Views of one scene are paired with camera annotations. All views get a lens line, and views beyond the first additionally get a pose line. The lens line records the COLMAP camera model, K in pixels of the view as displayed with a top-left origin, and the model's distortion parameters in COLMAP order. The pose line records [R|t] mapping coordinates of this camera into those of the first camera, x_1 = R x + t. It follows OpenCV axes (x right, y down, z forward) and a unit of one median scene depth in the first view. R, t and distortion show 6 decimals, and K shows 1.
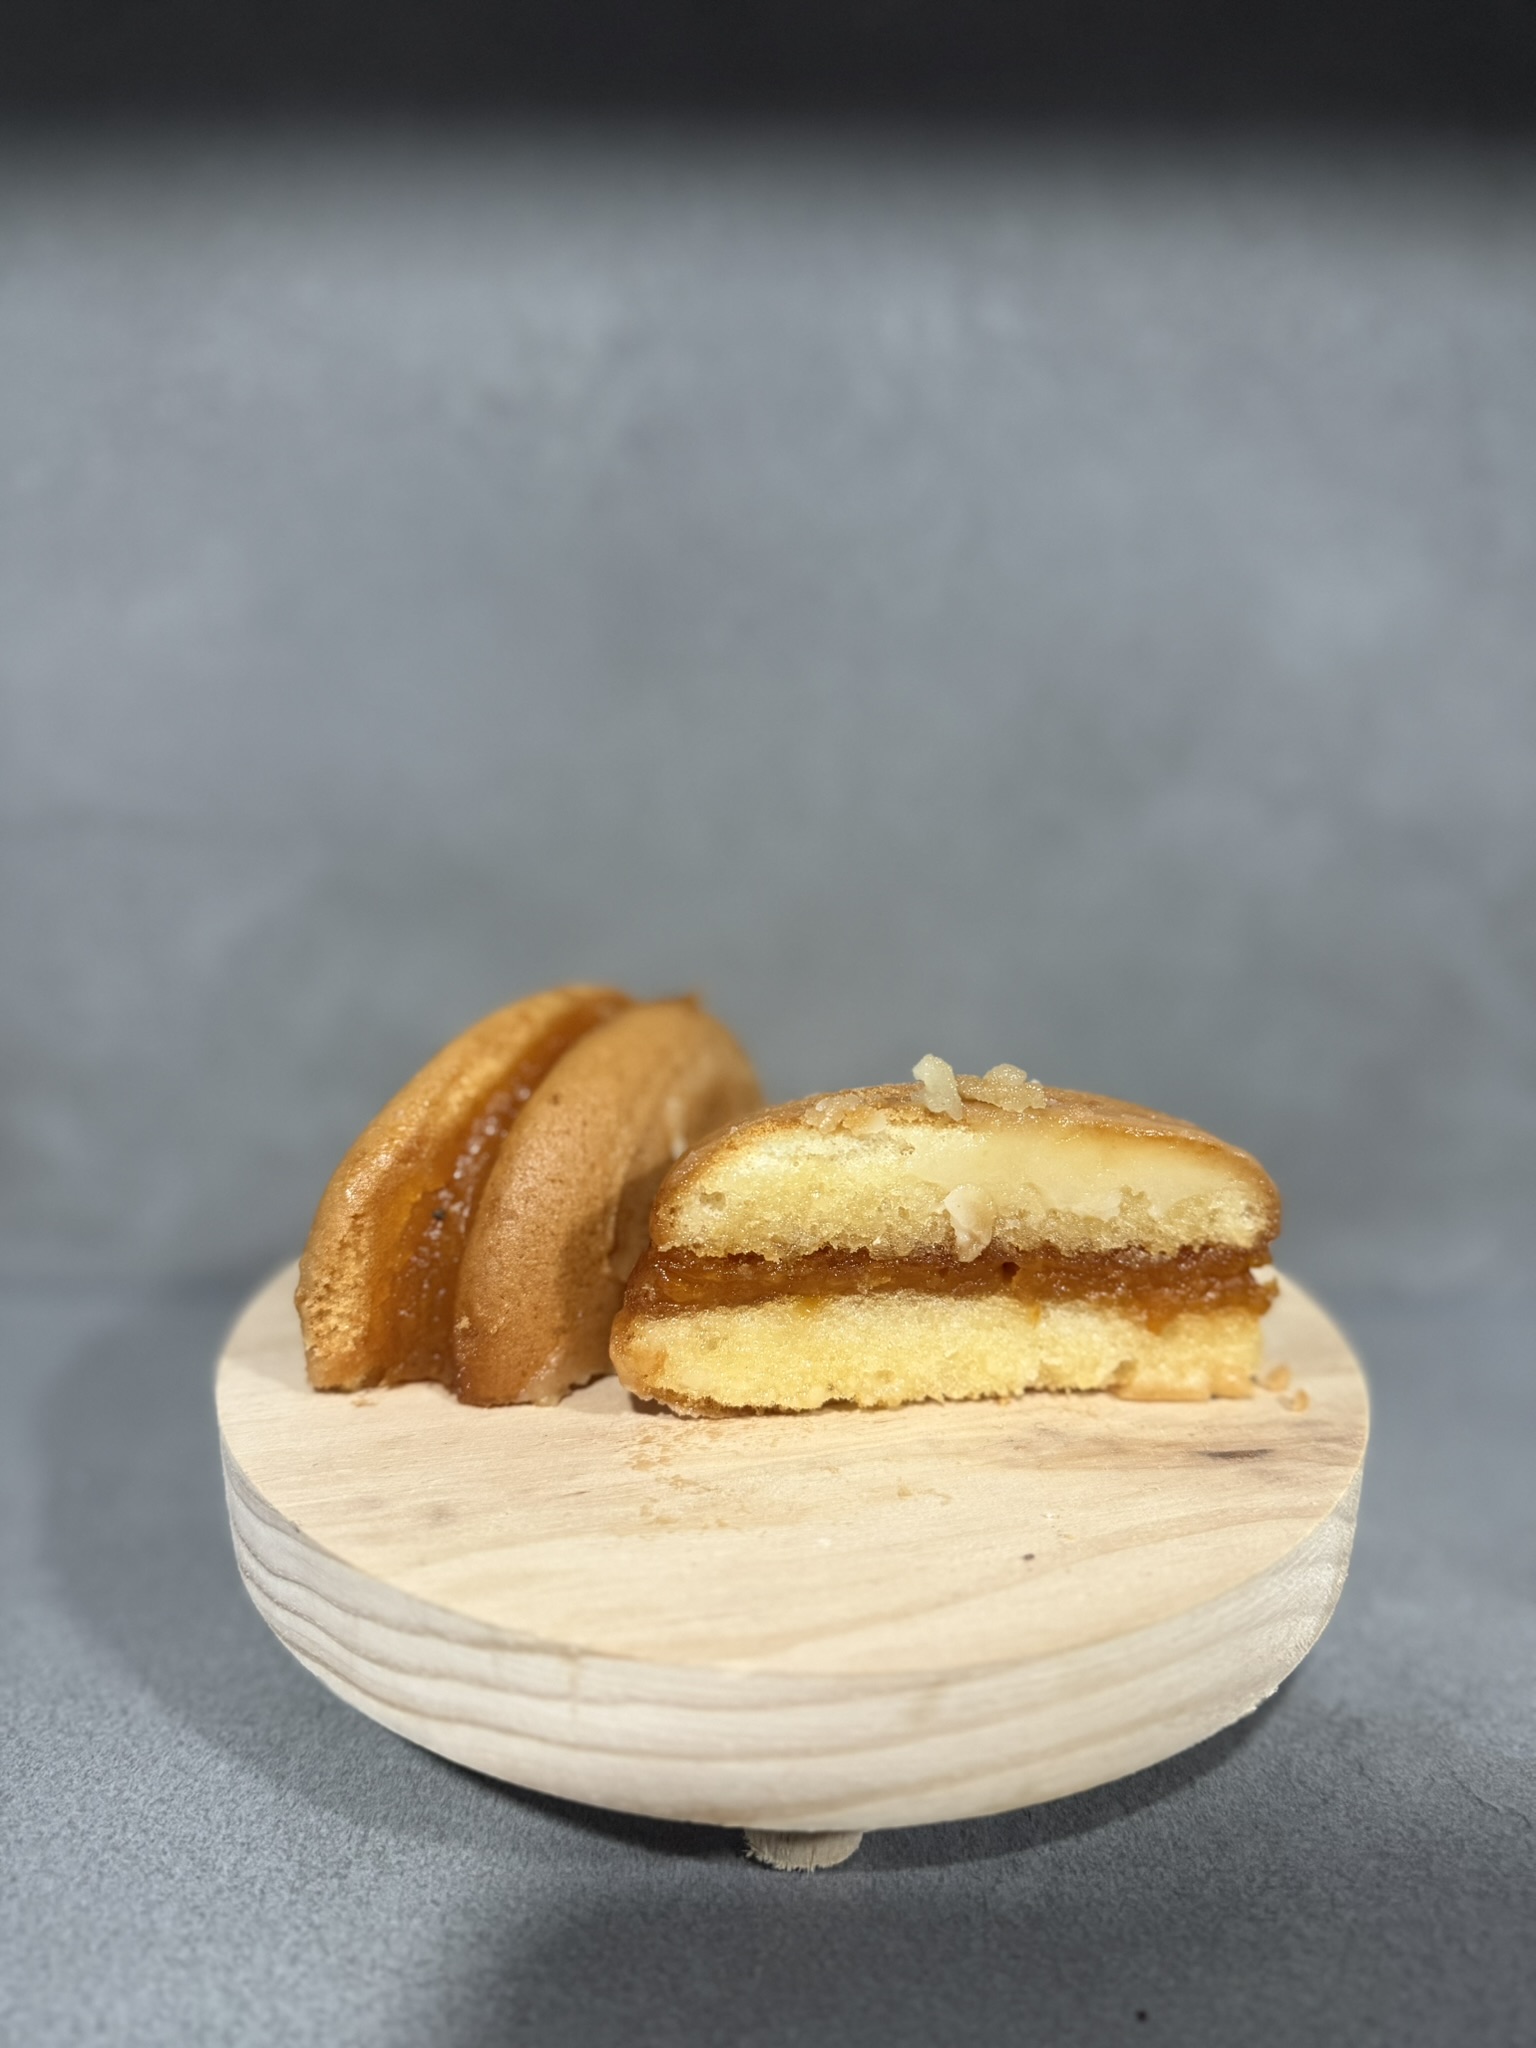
lens RADIAL K [[1530.1, 0, 759.7], [0, 1530.1, 1068.0], [0, 0, 1]] dist [-0.045551, 0.013015]
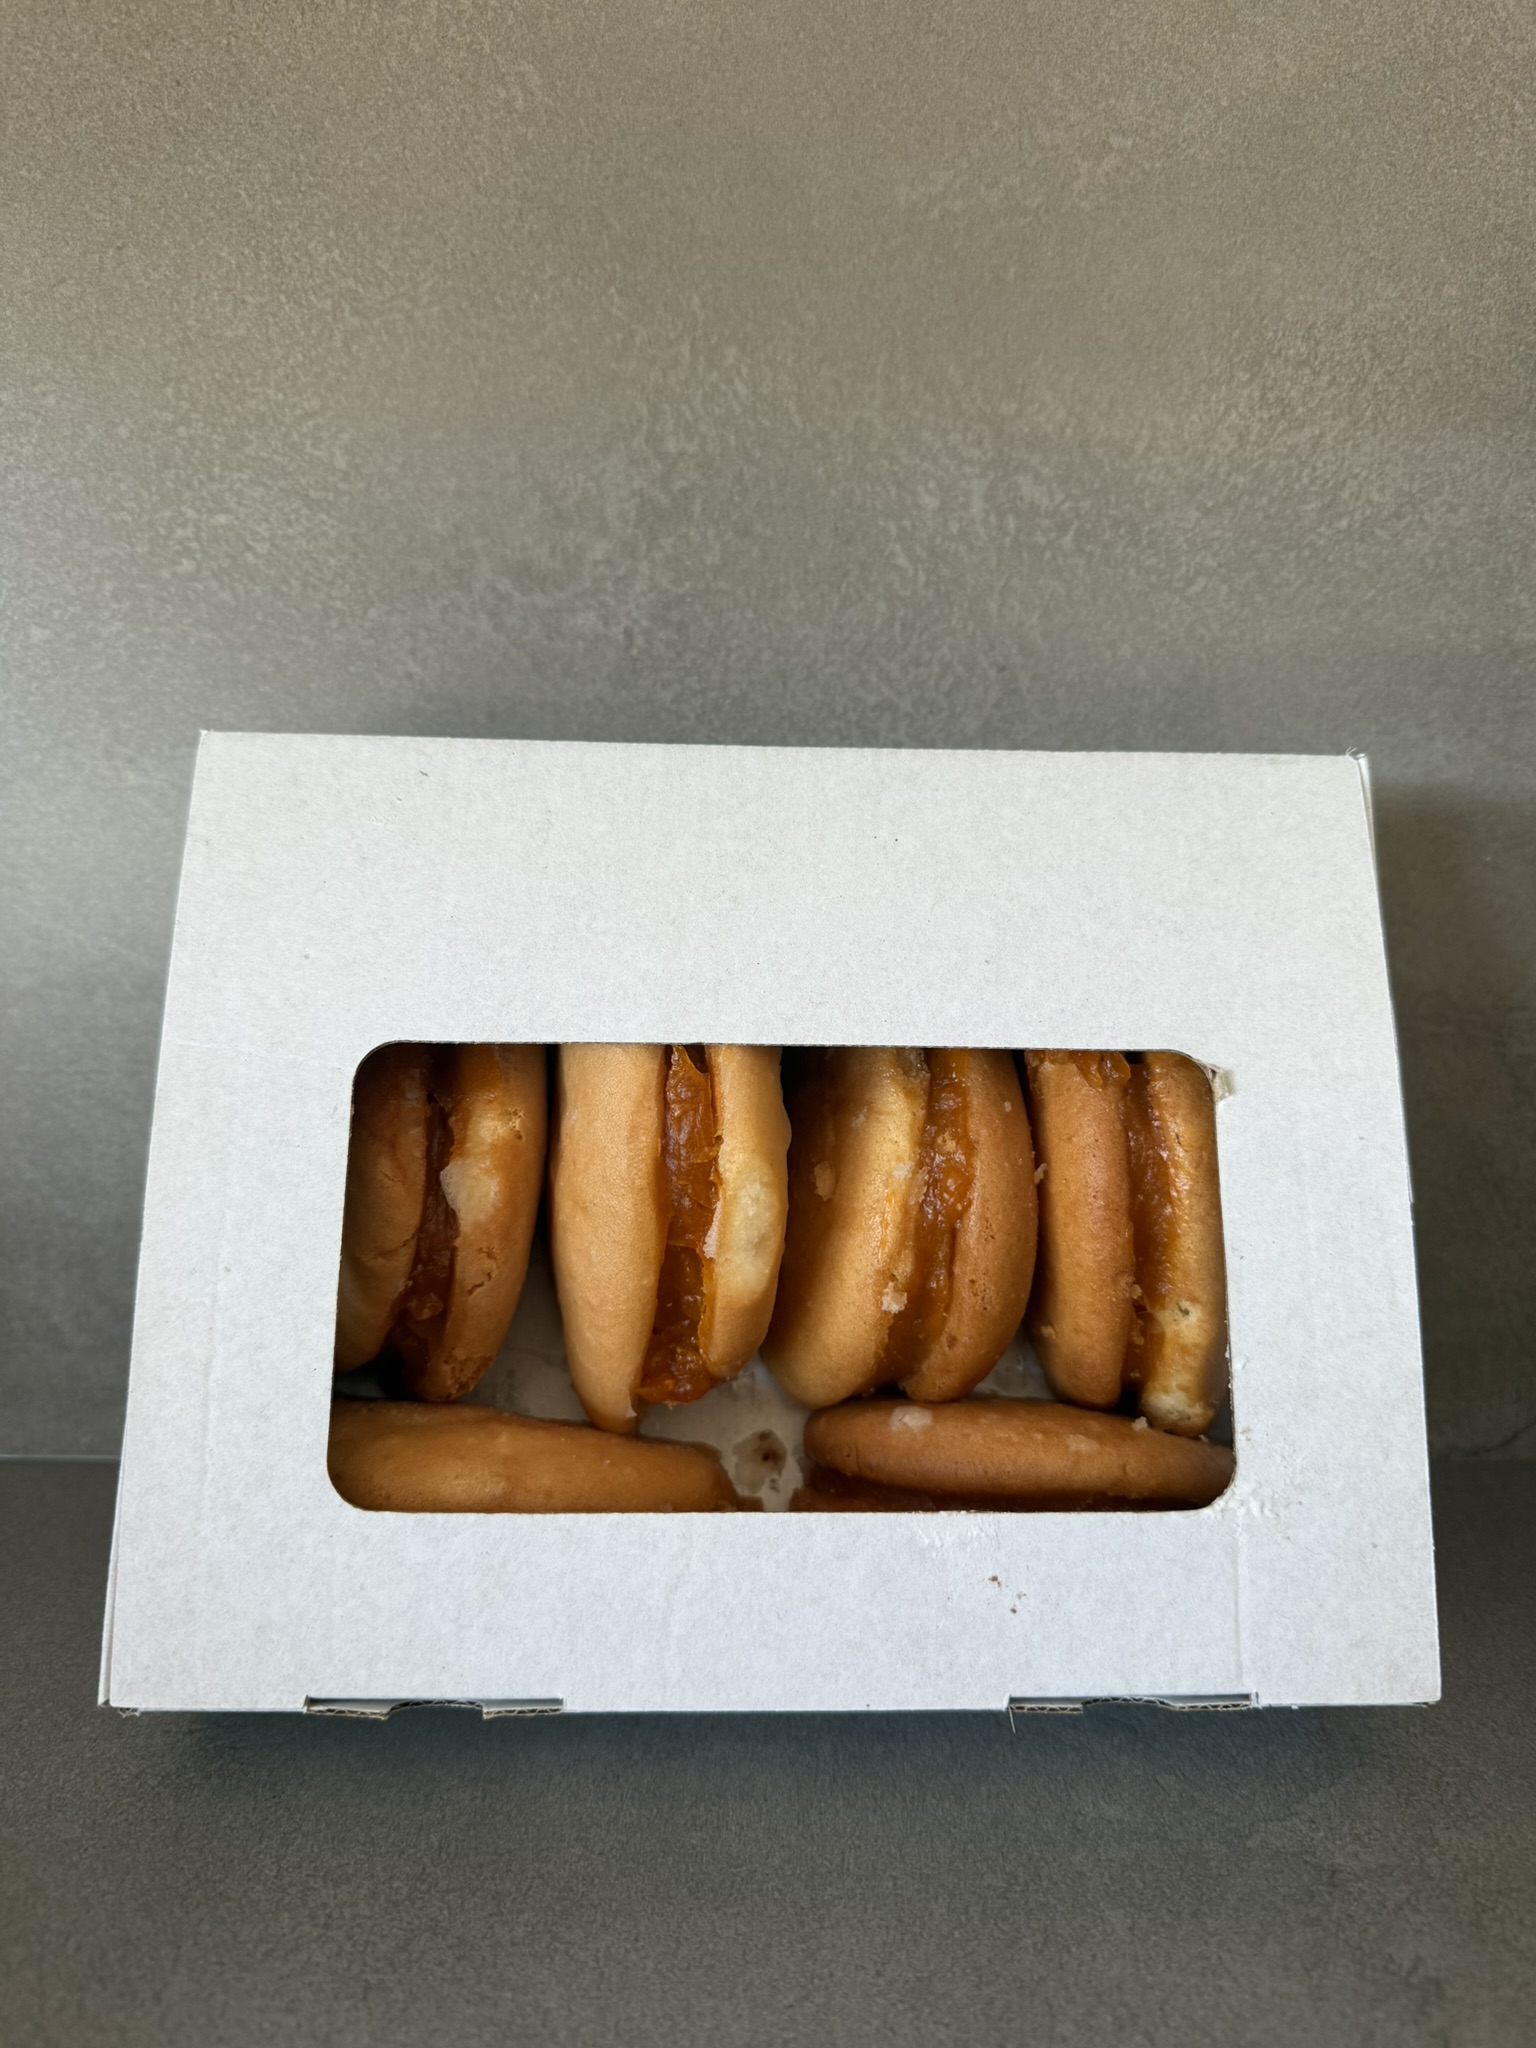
lens RADIAL K [[1530.1, 0, 763.1], [0, 1530.1, 1028.3], [0, 0, 1]] dist [-0.045551, 0.013015]
pose [[0.999463, 0.002876, 0.032653, -0.085616], [-0.001370, 0.998939, -0.046033, -0.163617], [-0.032751, 0.045964, 0.998406, 0.023791]]
